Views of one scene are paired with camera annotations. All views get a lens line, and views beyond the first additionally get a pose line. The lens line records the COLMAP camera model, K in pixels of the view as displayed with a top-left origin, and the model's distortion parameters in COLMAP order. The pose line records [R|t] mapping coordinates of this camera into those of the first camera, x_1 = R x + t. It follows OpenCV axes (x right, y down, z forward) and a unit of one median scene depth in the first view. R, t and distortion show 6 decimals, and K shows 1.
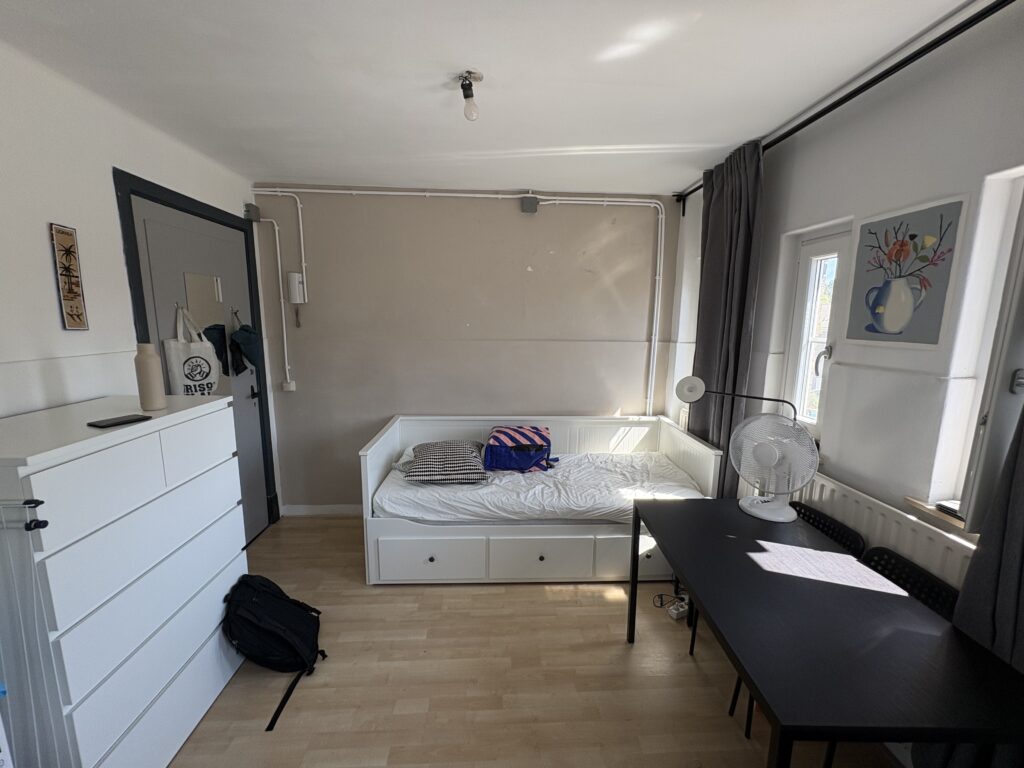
lens RADIAL K [[411.9, 0, 512.5], [0, 411.9, 382.4], [0, 0, 1]] dist [0.000016, -0.000050]
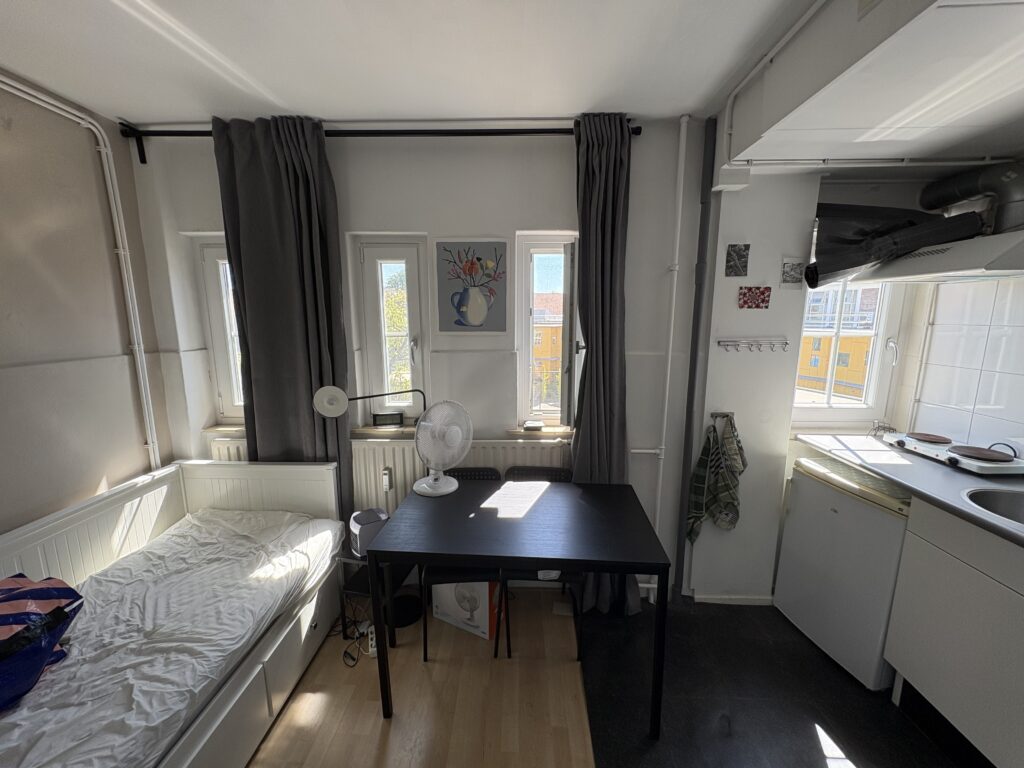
lens RADIAL K [[411.9, 0, 514.3], [0, 411.9, 384.3], [0, 0, 1]] dist [0.000016, -0.000050]
pose [[0.064415, -0.182408, 0.981111, -0.379266], [0.157110, 0.972745, 0.170538, -0.108487], [-0.985478, 0.143158, 0.091317, 0.577623]]
